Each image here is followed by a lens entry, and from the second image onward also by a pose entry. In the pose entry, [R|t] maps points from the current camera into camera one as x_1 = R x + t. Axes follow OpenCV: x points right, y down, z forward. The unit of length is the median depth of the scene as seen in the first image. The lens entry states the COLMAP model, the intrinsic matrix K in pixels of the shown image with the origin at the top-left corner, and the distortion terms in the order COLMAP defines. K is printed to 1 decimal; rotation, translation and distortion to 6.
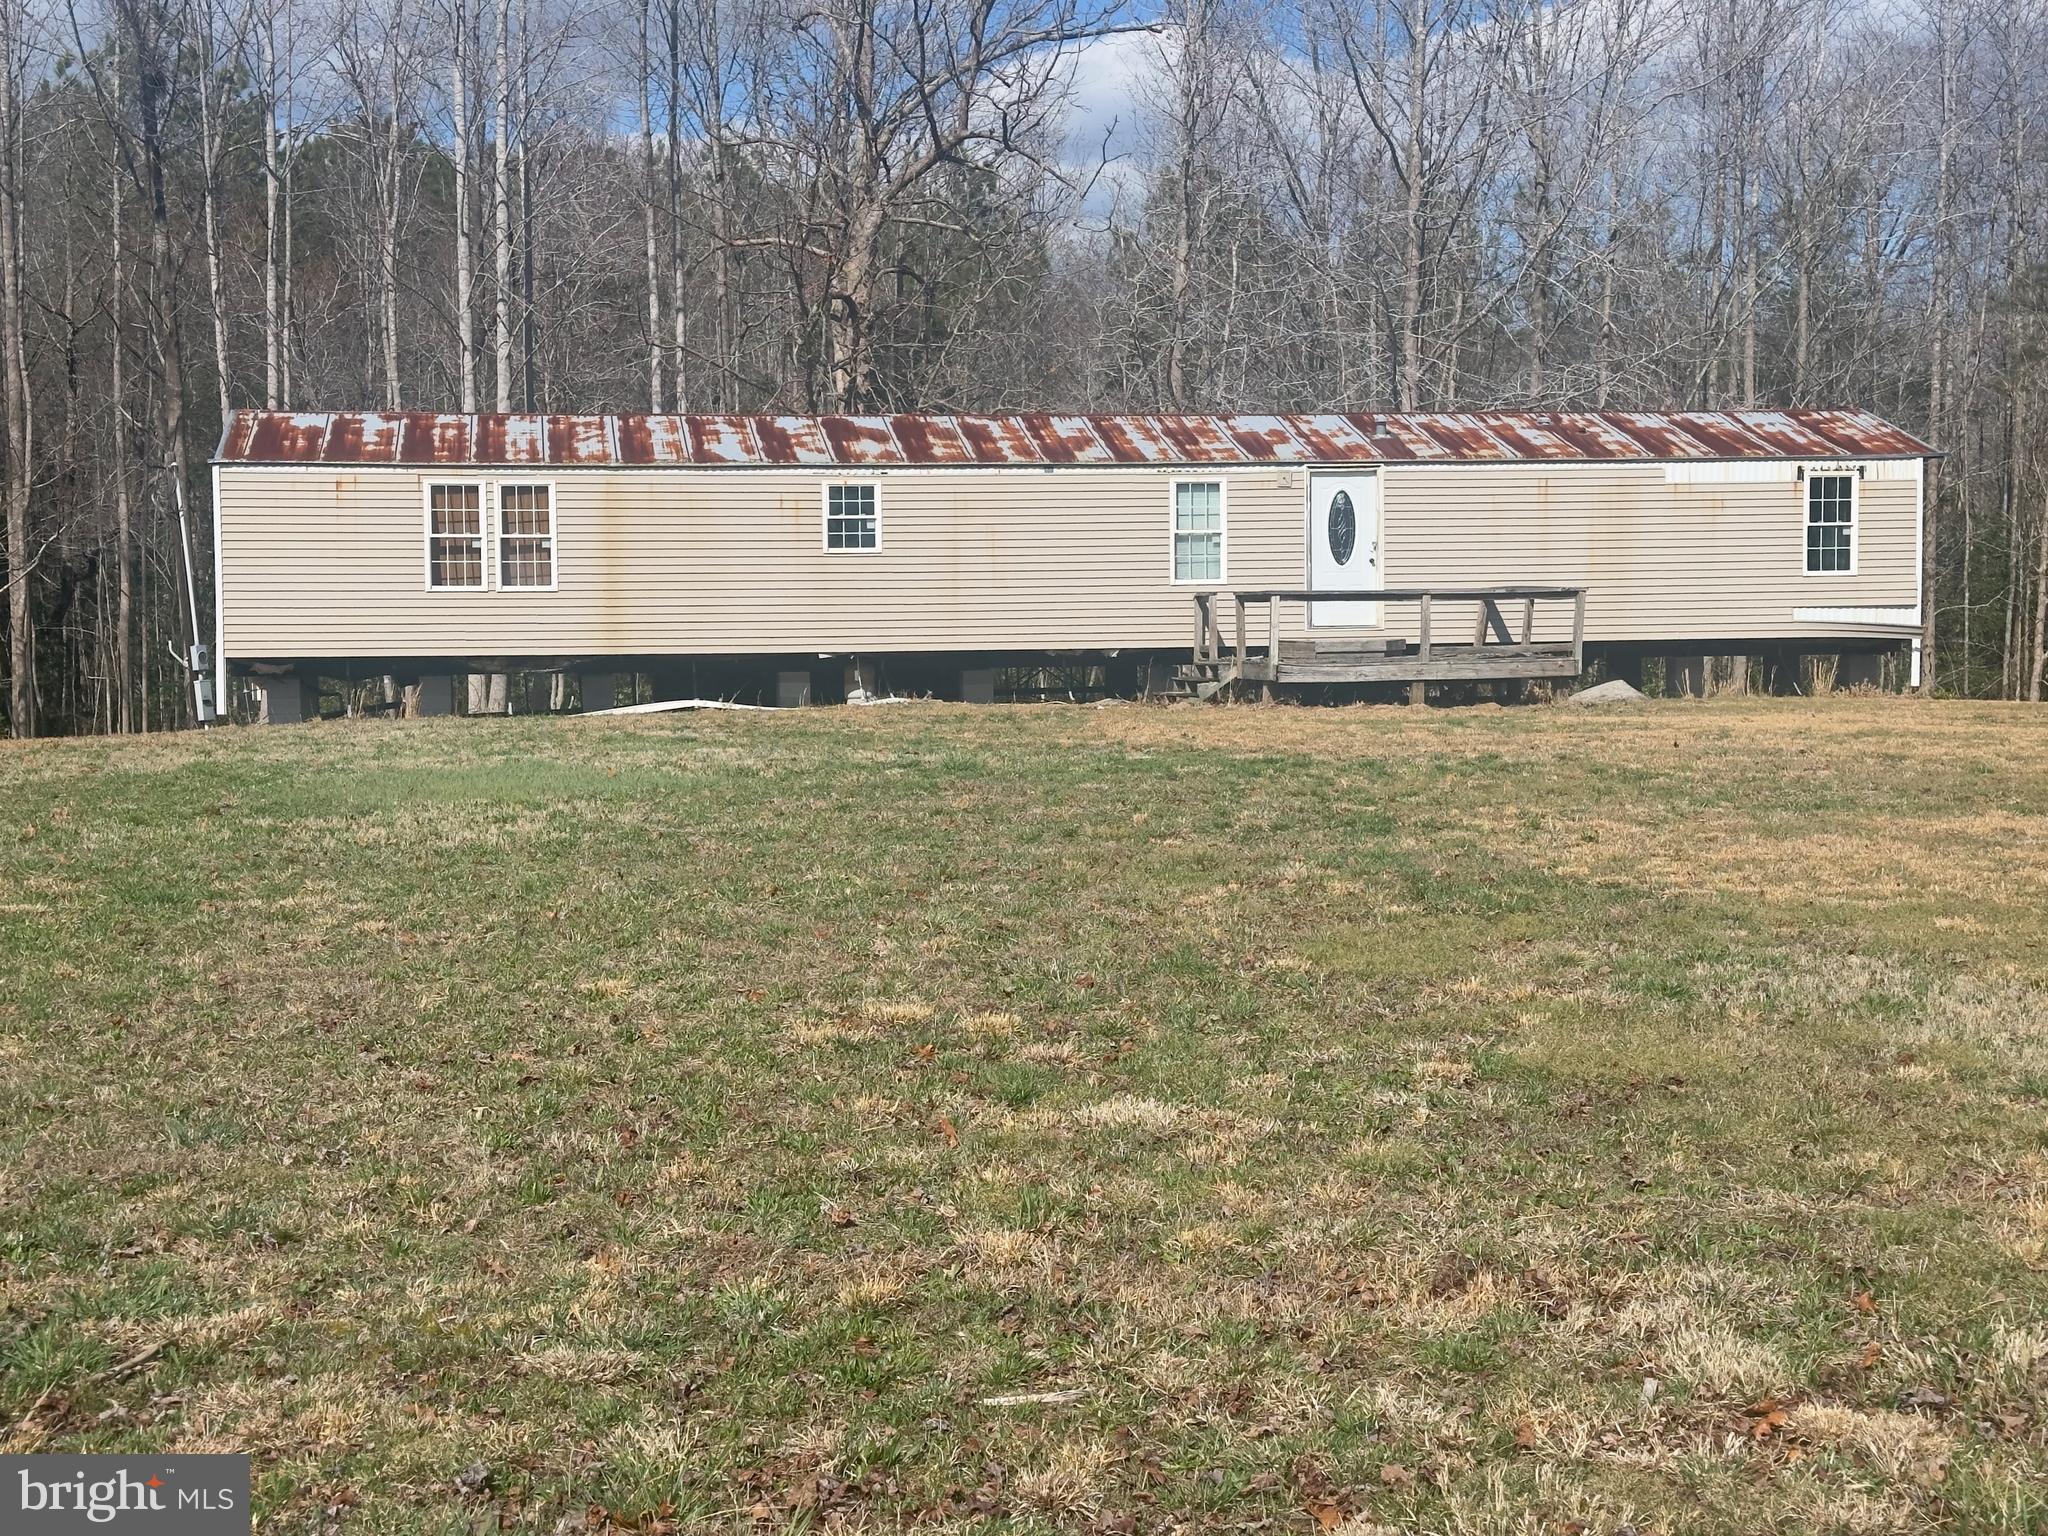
lens RADIAL K [[3017.8, 0, 1062.8], [0, 3017.8, 813.8], [0, 0, 1]] dist [0.132027, 0.000000]
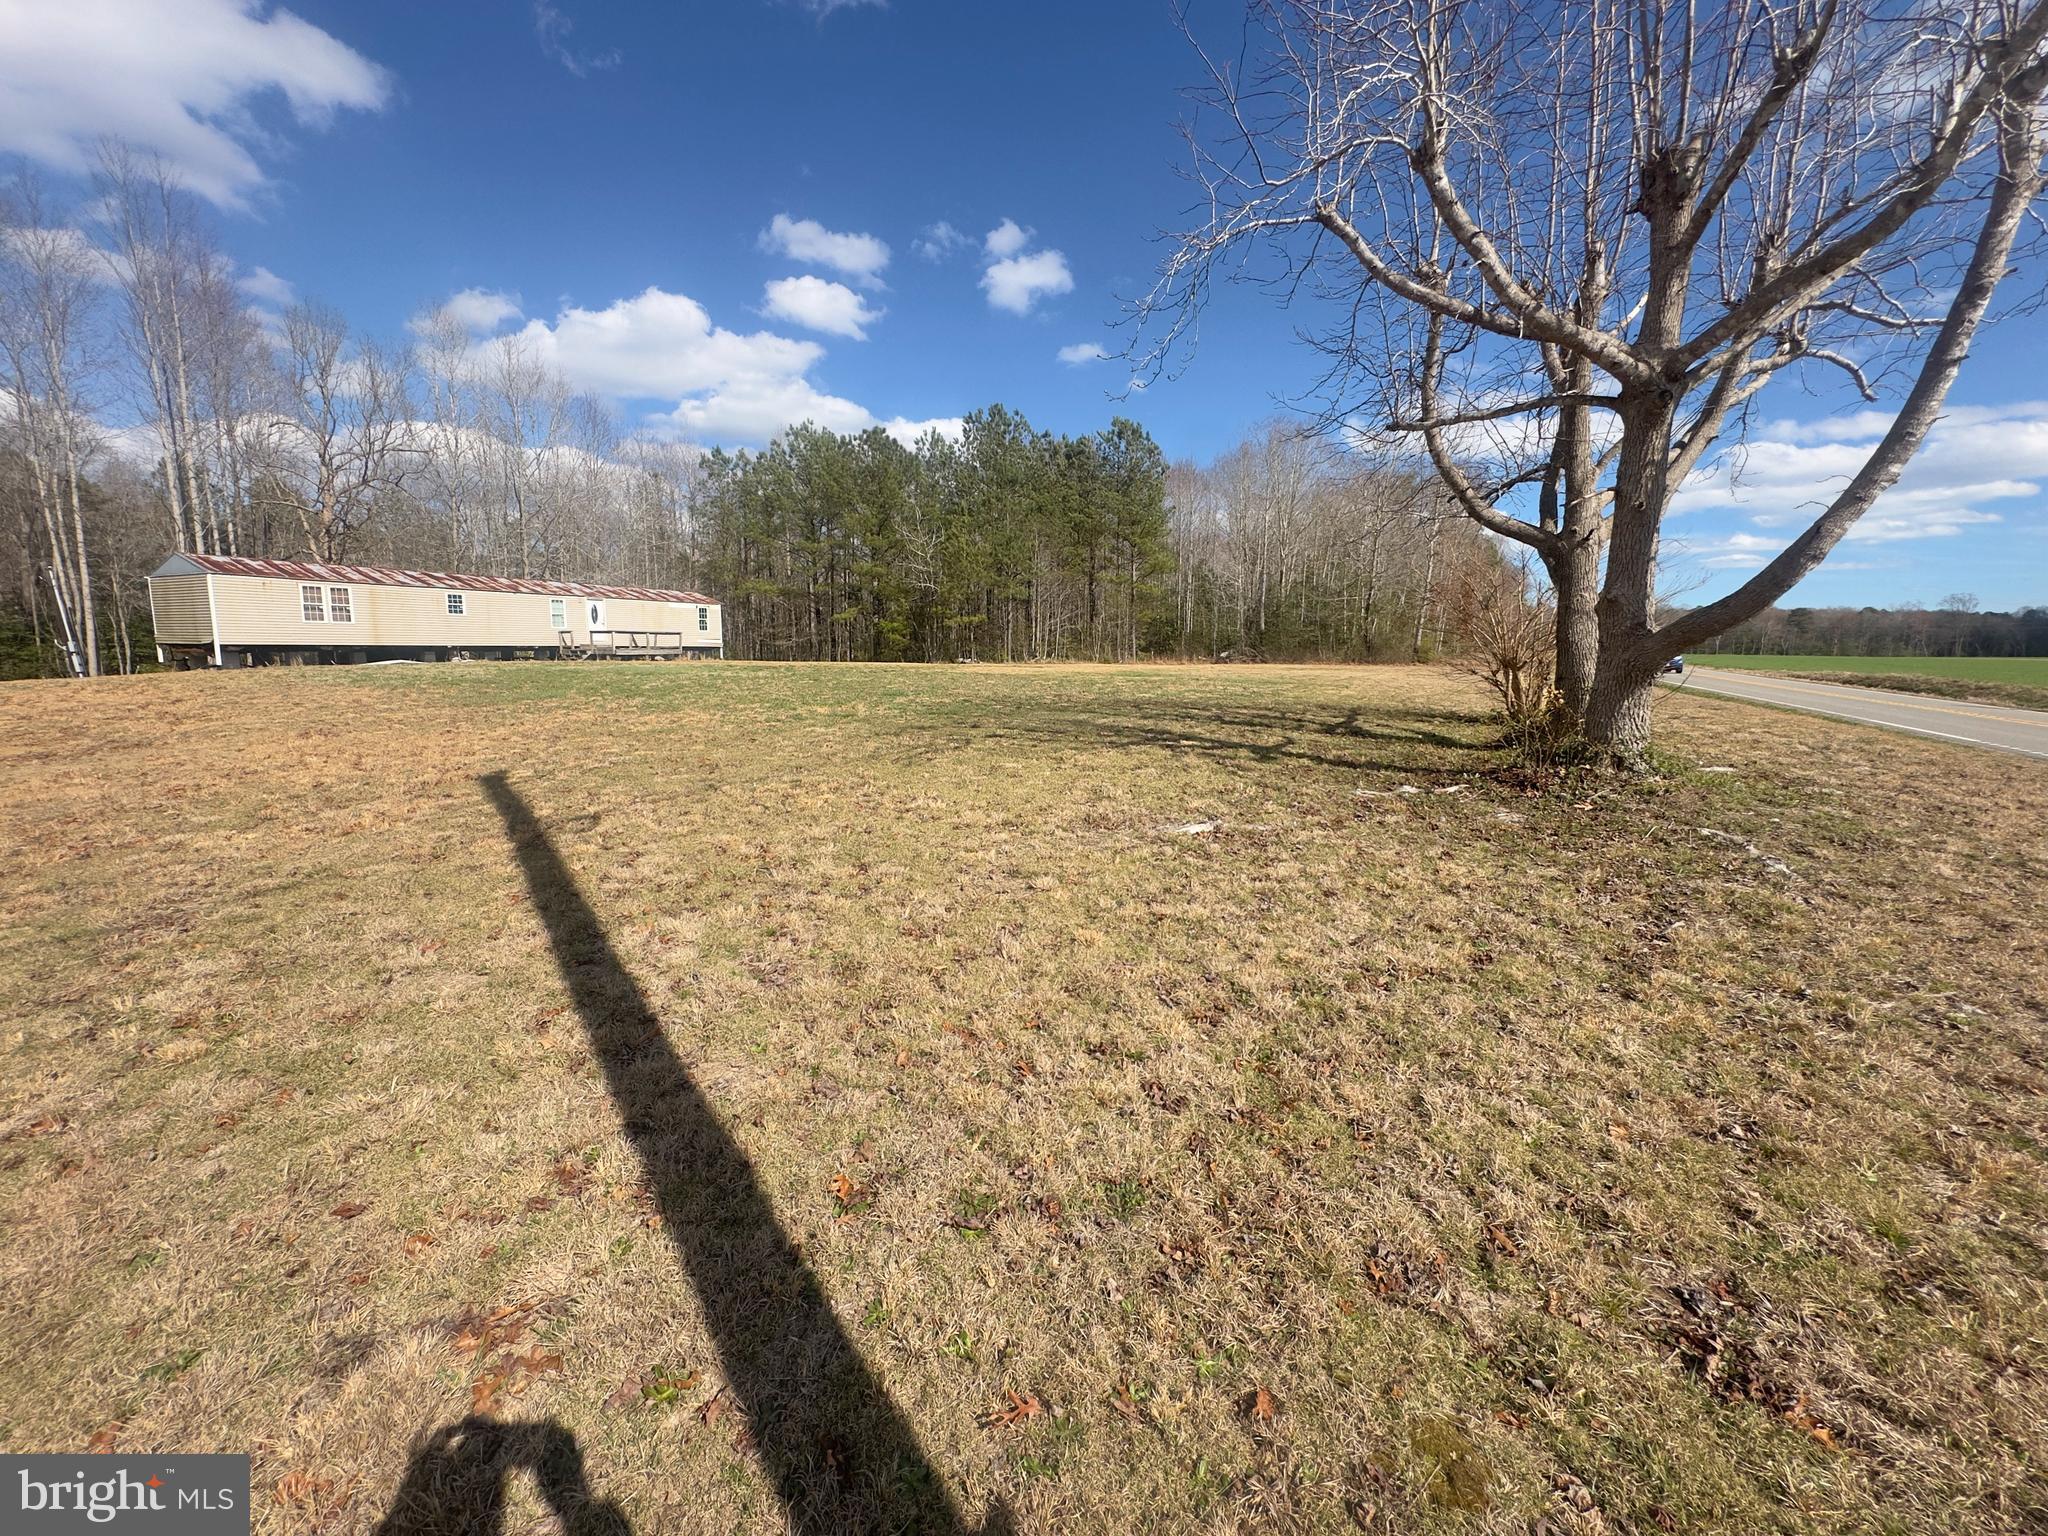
lens RADIAL K [[808.8, 0, 1023.6], [0, 808.8, 770.7], [0, 0, 1]] dist [-0.005224, 0.001021]
pose [[0.589452, -0.108655, 0.800463, -0.428582], [0.044722, 0.993782, 0.101964, 0.020101], [-0.806565, -0.024304, 0.590646, -0.020901]]
